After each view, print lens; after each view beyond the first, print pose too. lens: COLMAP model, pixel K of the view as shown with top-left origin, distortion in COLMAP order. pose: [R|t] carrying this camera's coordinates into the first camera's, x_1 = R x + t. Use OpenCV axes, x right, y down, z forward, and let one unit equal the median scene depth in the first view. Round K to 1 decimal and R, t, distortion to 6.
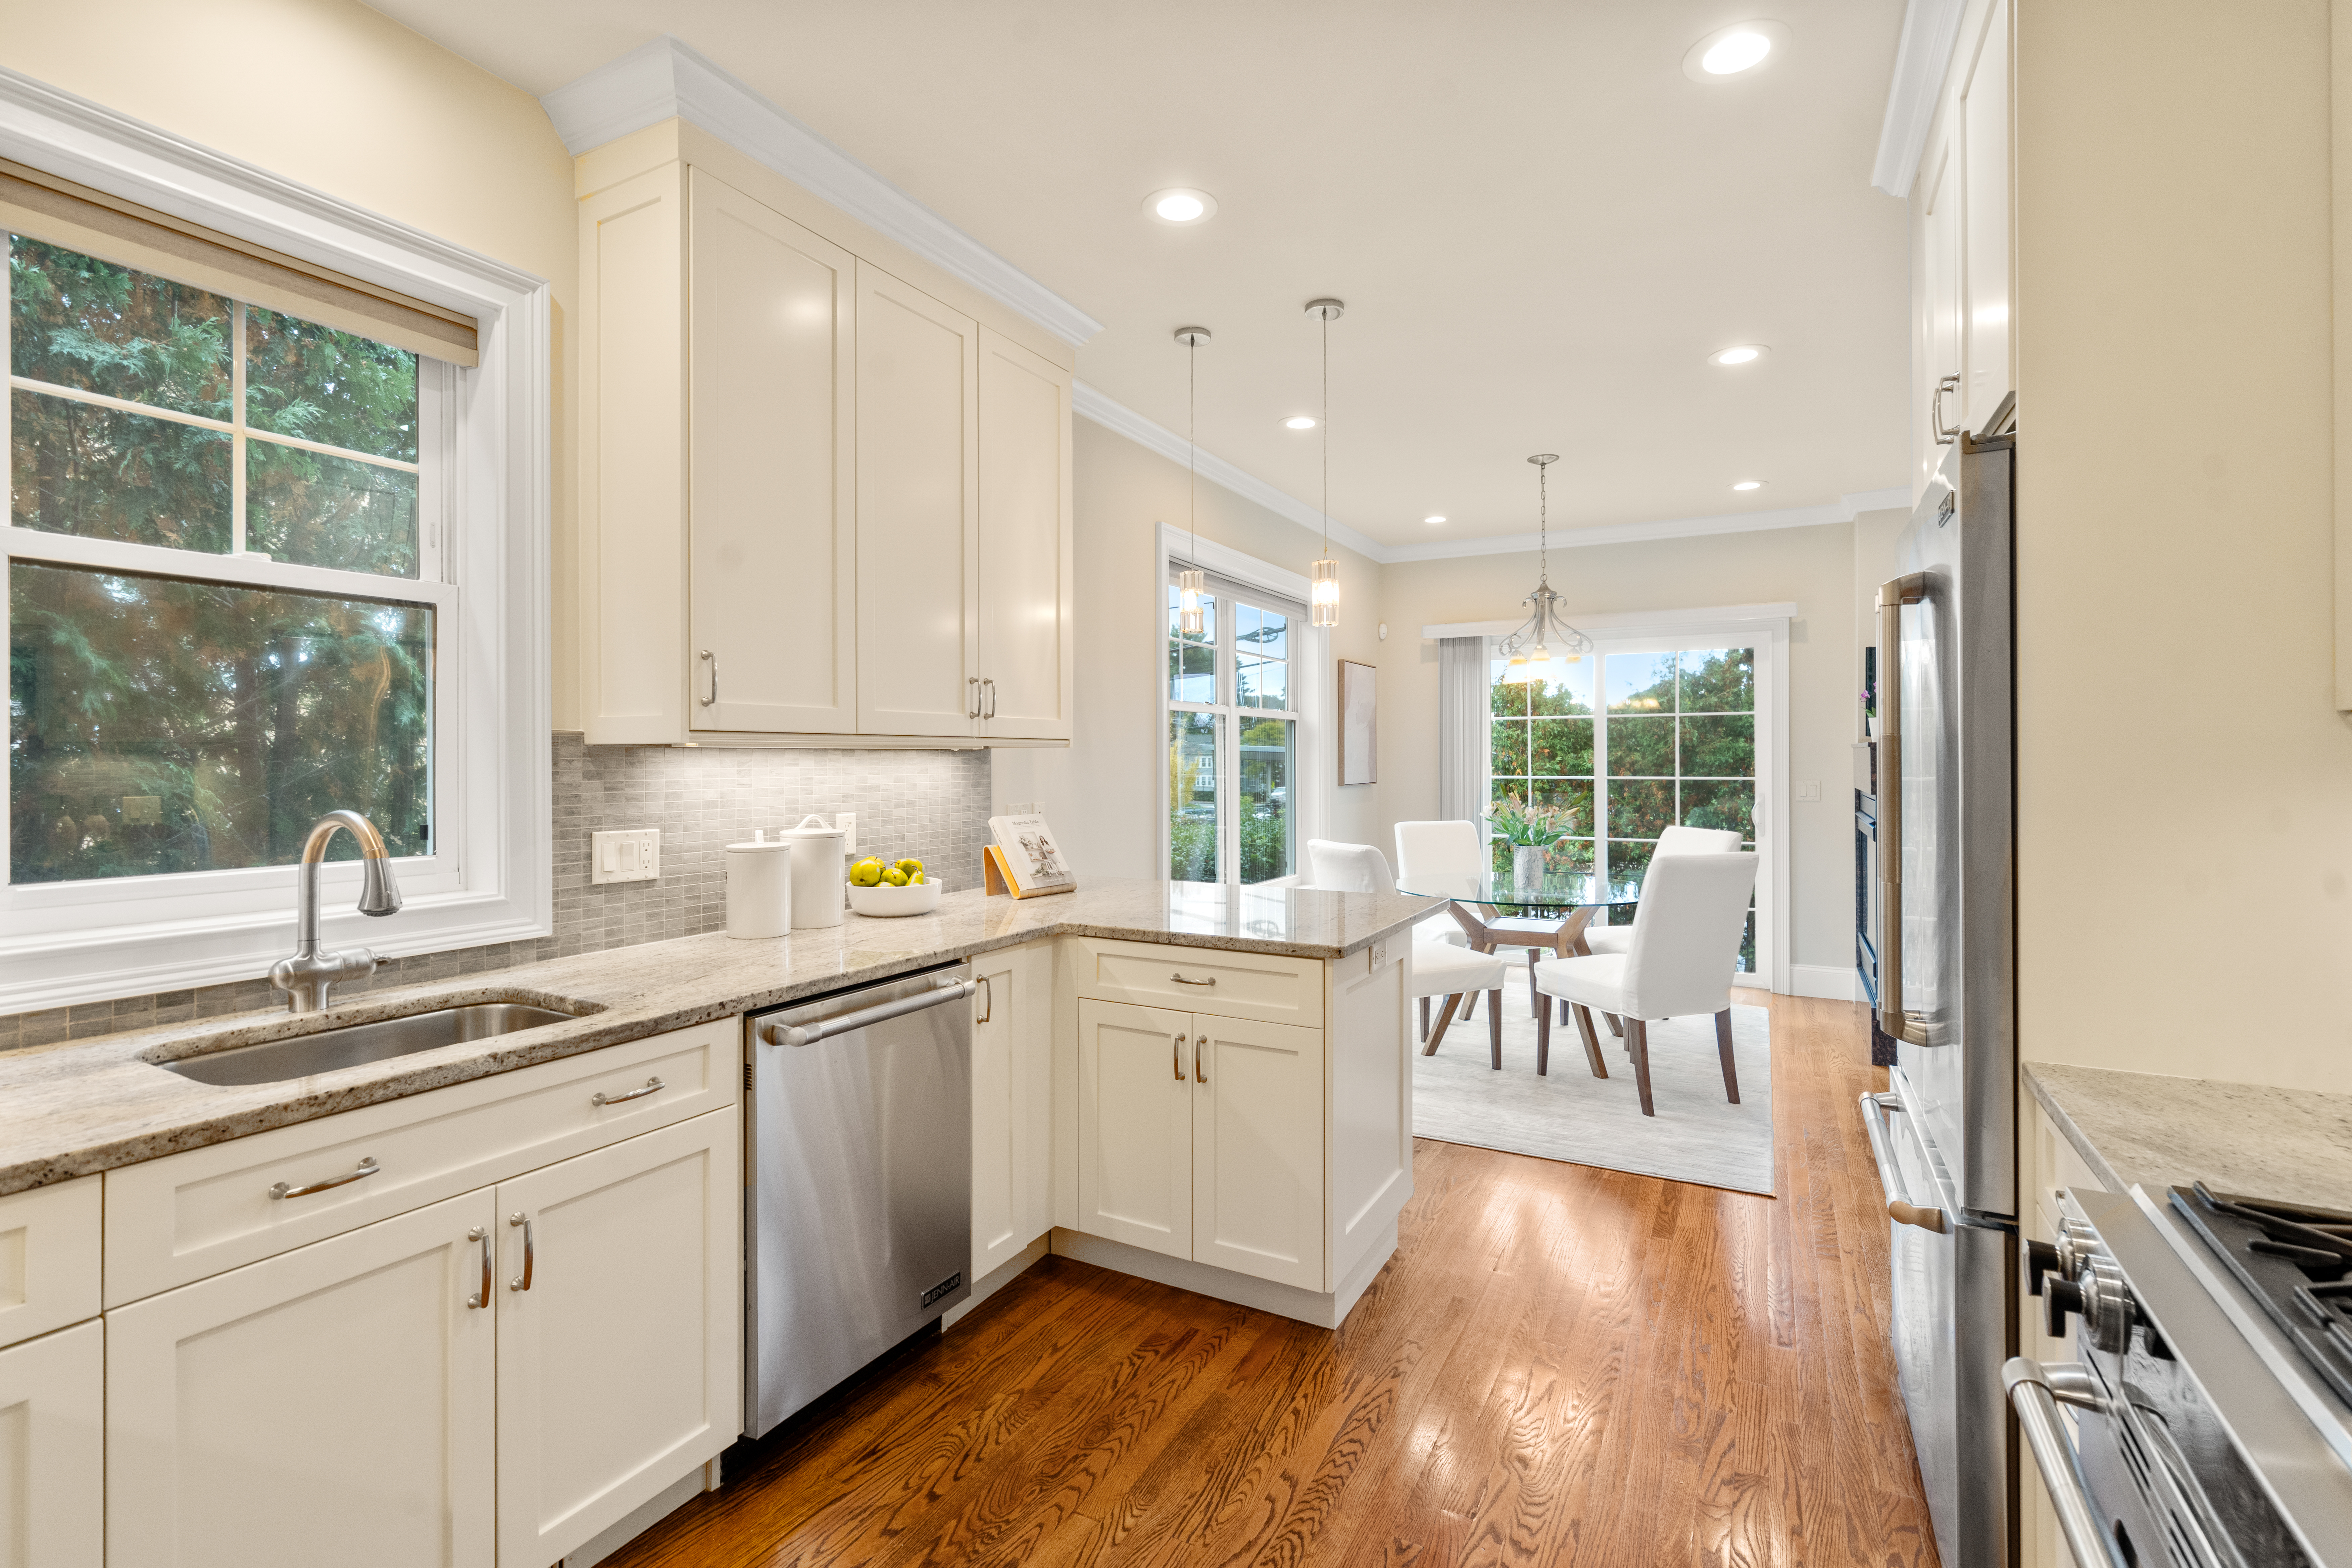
lens RADIAL K [[1070.3, 0, 1174.1], [0, 1070.3, 756.8], [0, 0, 1]] dist [-0.002866, -0.000304]
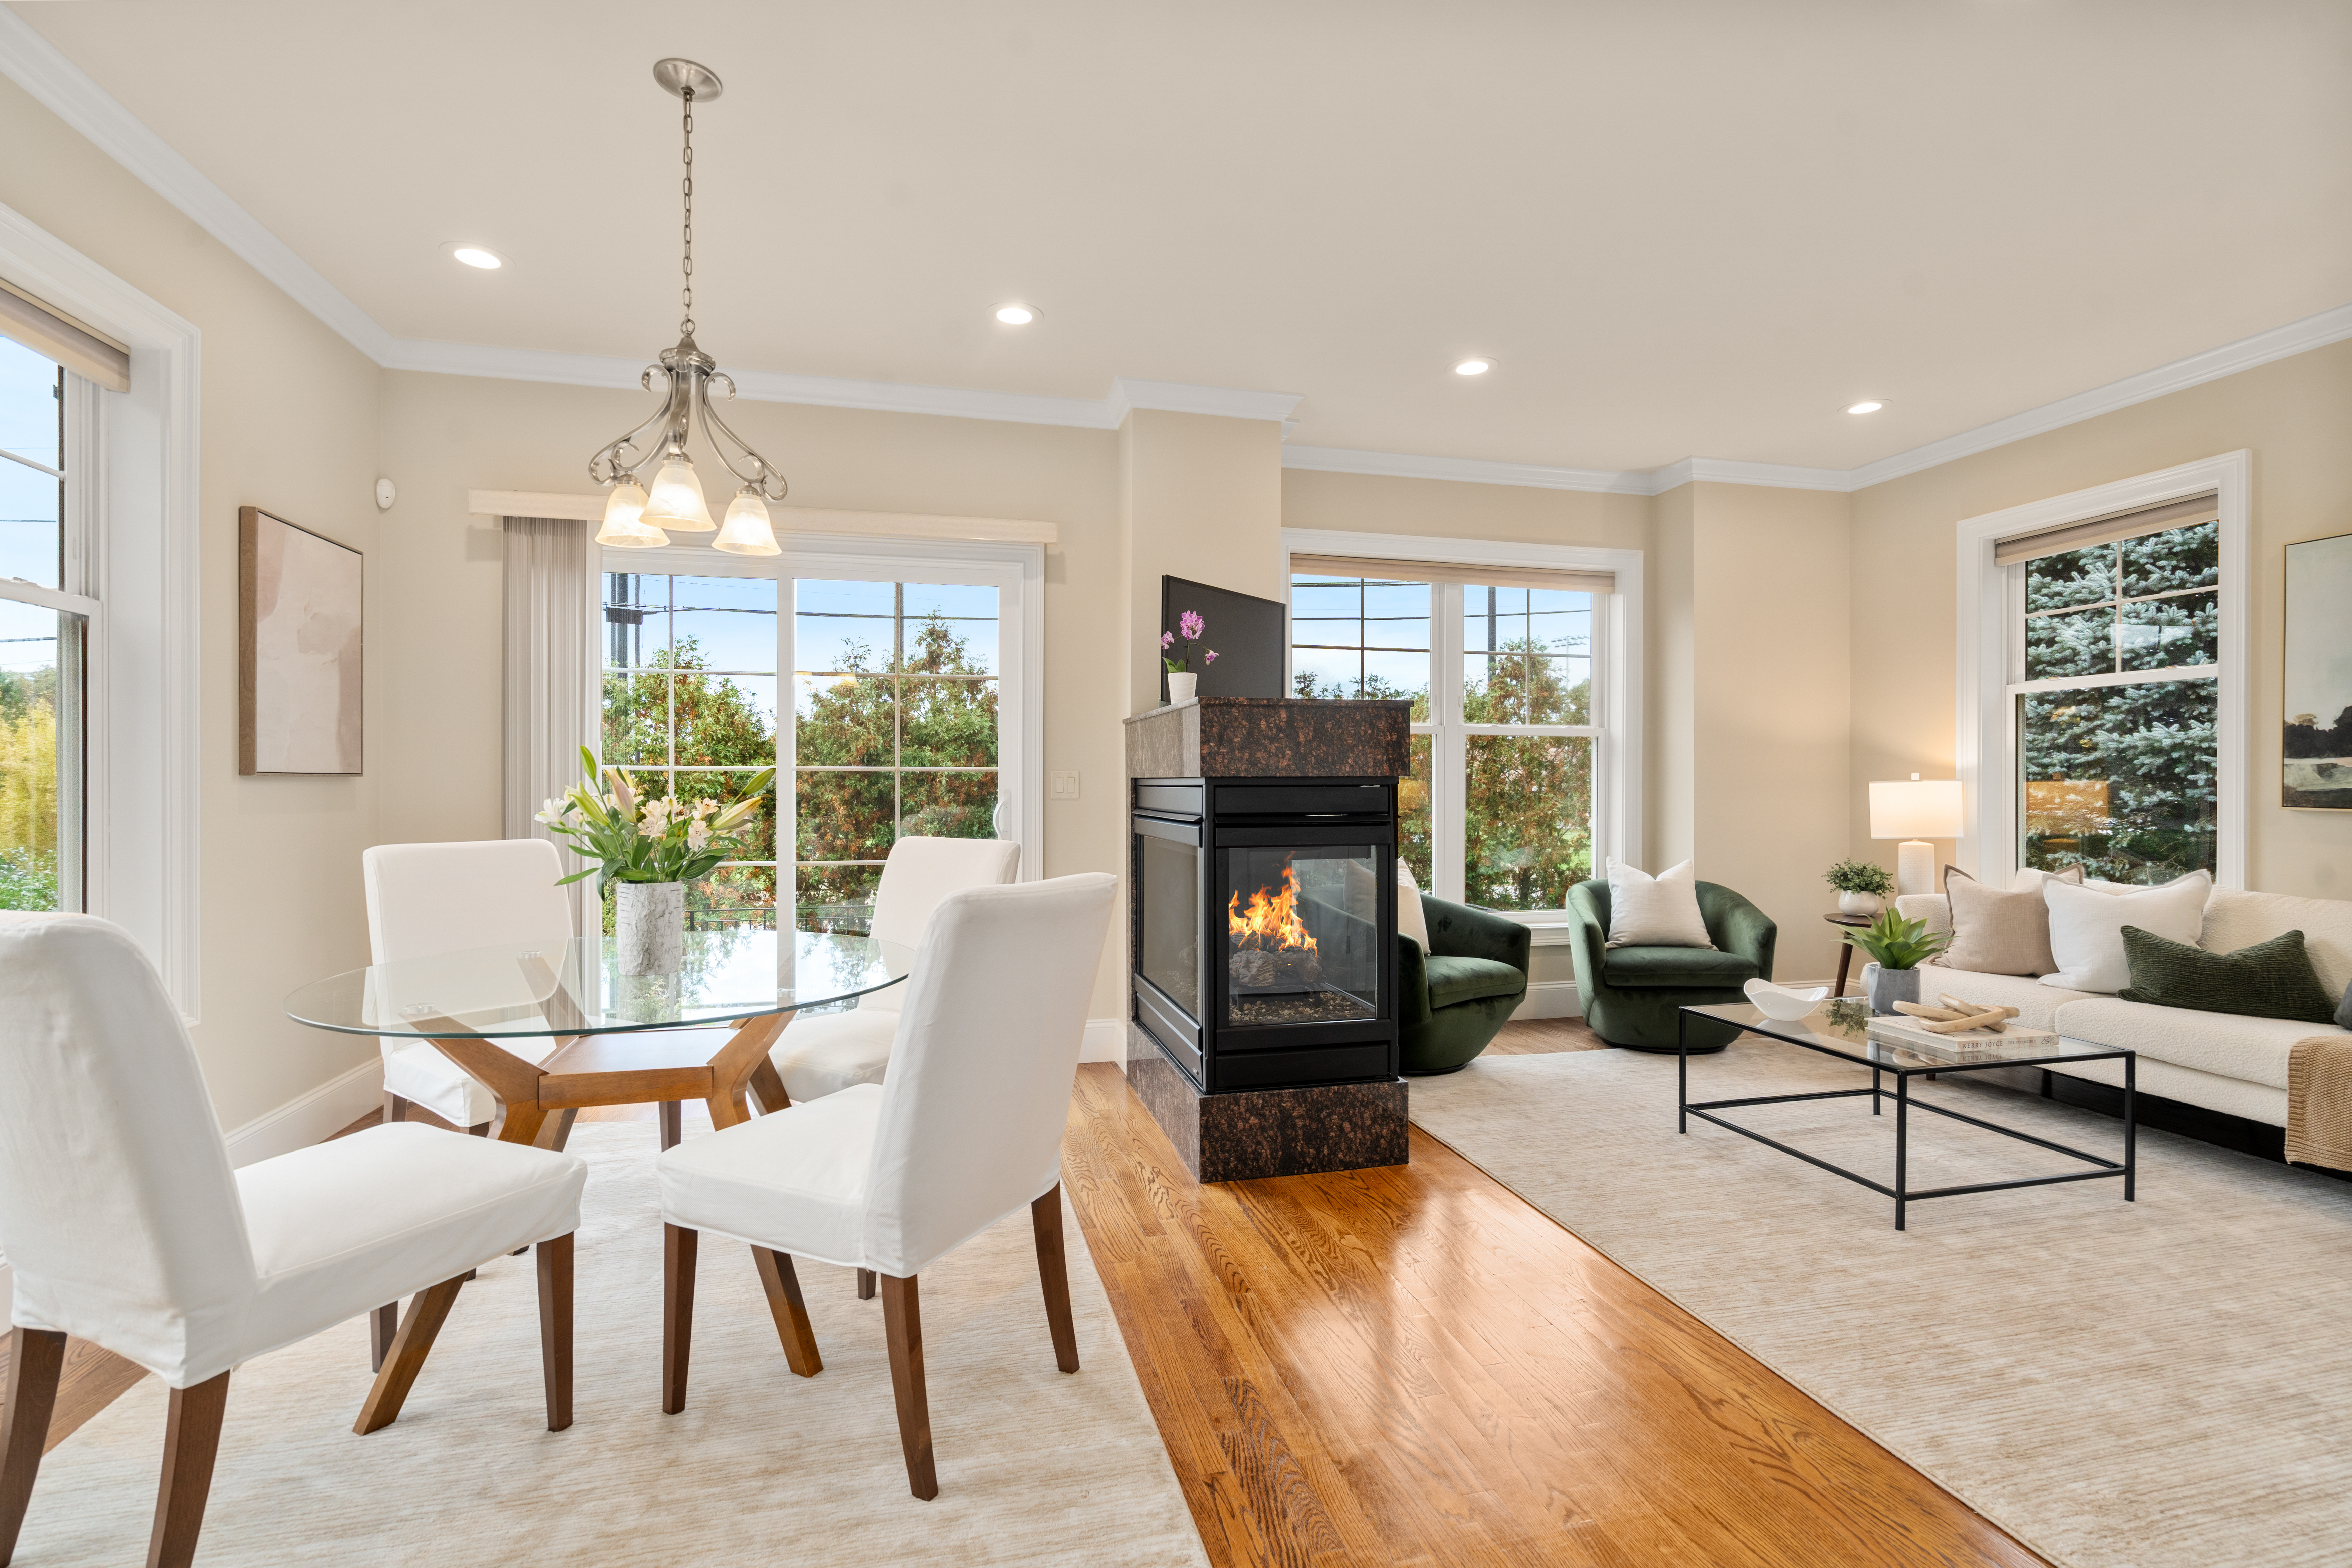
lens RADIAL K [[1063.3, 0, 1171.2], [0, 1063.3, 791.6], [0, 0, 1]] dist [-0.002734, -0.000165]
pose [[0.736375, 0.000961, 0.676573, 0.230150], [-0.005560, 0.999974, 0.004631, 0.049395], [-0.676550, -0.007172, 0.736361, 0.628481]]
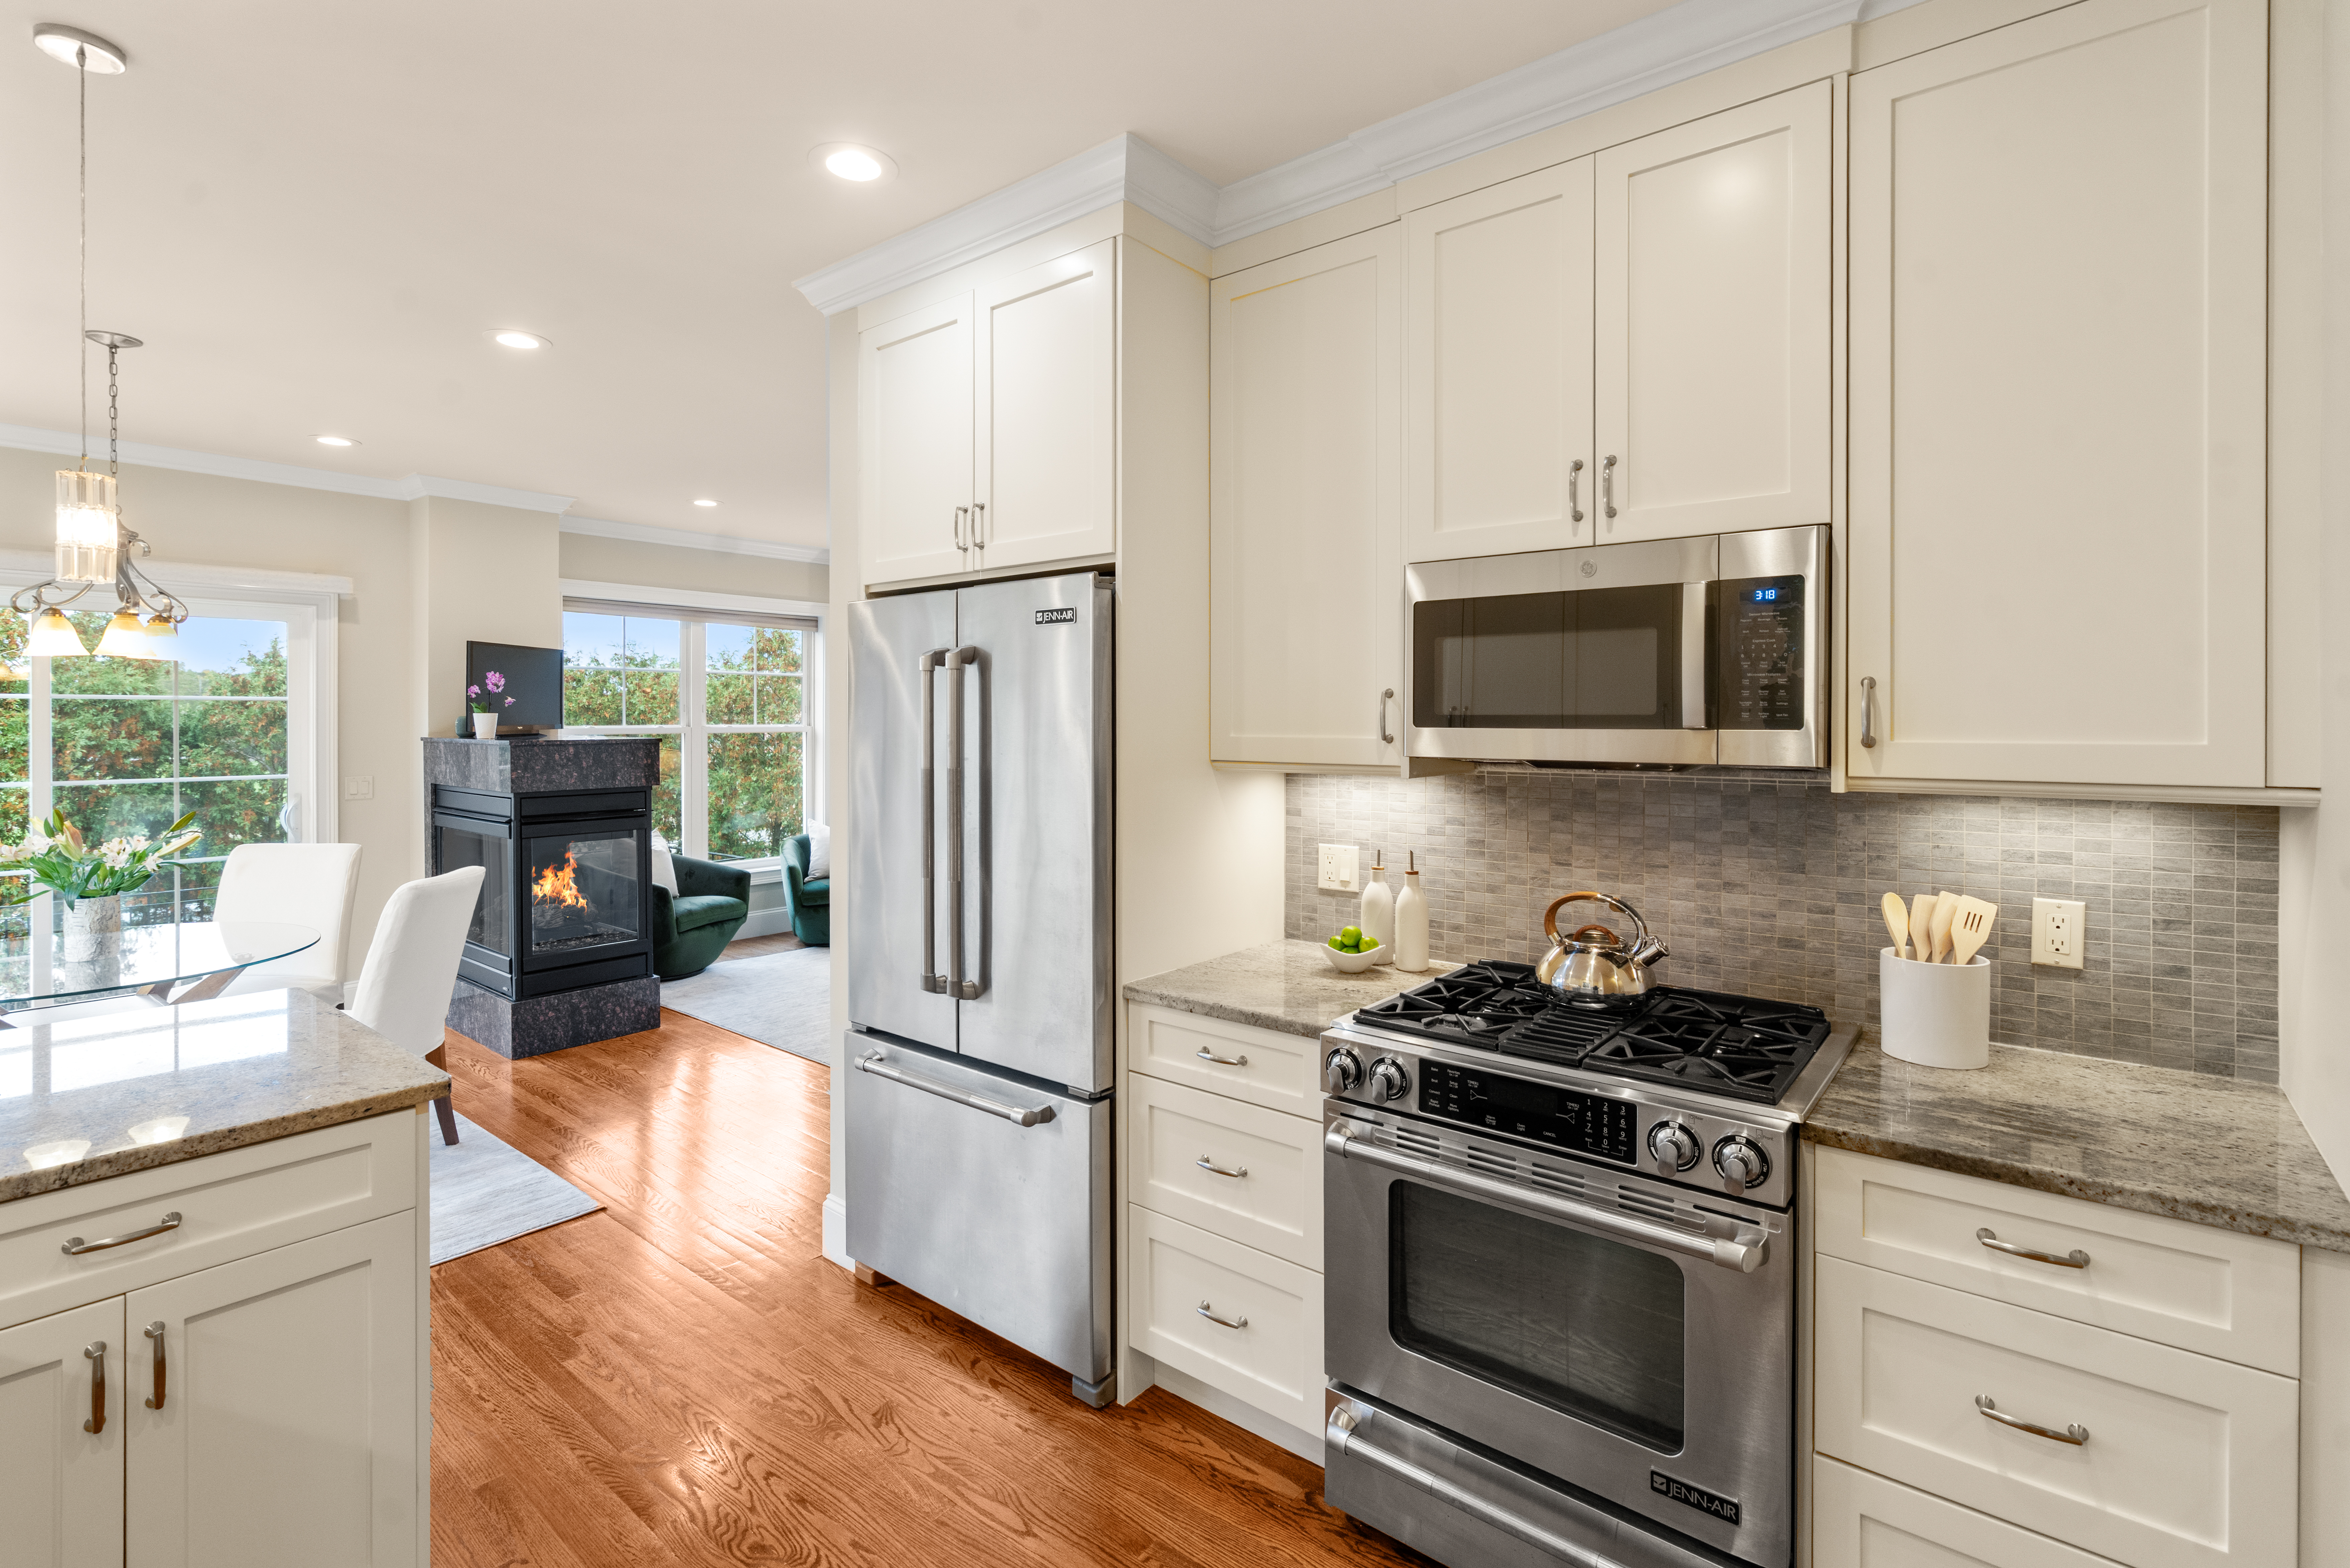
lens RADIAL K [[1091.1, 0, 1171.0], [0, 1091.1, 728.7], [0, 0, 1]] dist [0.000287, 0.000066]
pose [[0.177898, -0.004045, 0.984041, -0.295168], [-0.004064, 0.999980, 0.004845, -0.038985], [-0.984041, -0.004861, 0.177878, 0.245714]]
